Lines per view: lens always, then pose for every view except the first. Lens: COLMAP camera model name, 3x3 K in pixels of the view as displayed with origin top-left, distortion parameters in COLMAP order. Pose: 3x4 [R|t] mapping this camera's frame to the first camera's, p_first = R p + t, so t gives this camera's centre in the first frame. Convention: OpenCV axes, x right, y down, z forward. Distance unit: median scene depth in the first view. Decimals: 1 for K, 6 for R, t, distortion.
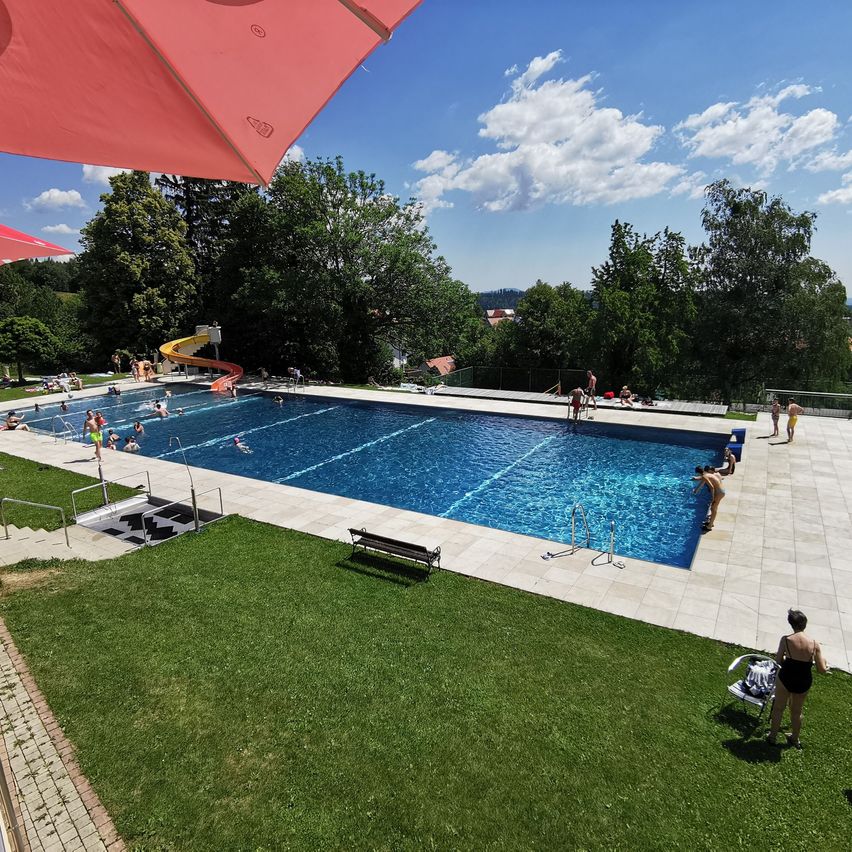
lens RADIAL K [[558.2, 0, 414.4], [0, 558.2, 408.9], [0, 0, 1]] dist [0.052746, -0.117514]
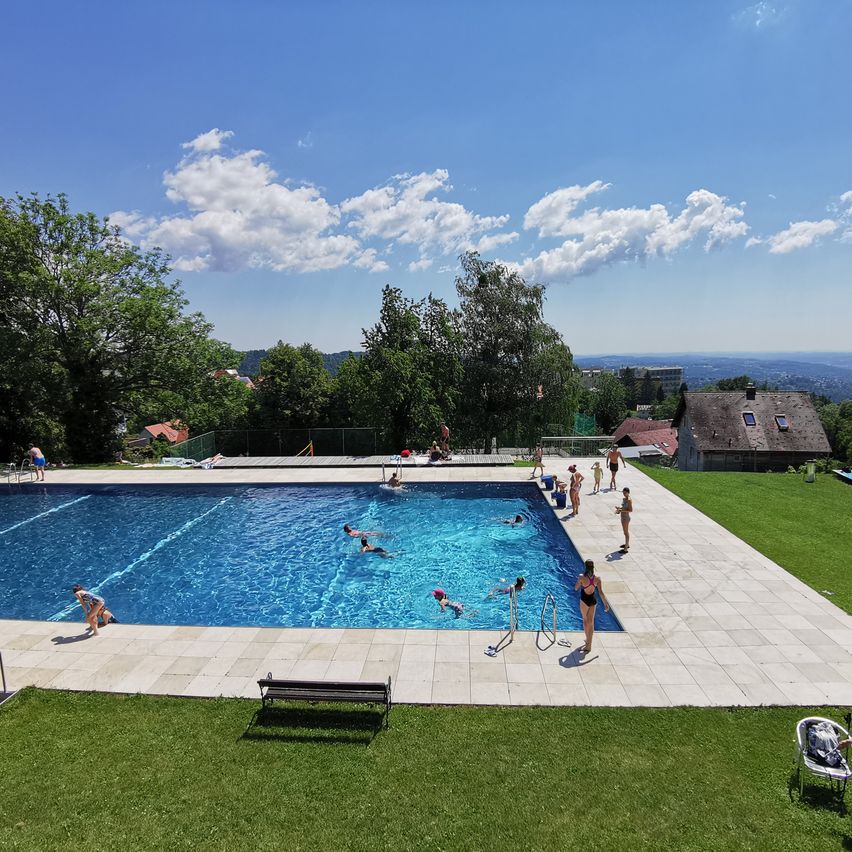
lens RADIAL K [[558.2, 0, 414.4], [0, 558.2, 408.9], [0, 0, 1]] dist [0.052746, -0.117514]
pose [[0.886964, -0.044052, 0.459733, -0.079789], [0.092322, 0.992261, -0.083038, -0.015220], [-0.452517, 0.116095, 0.884167, 0.077954]]
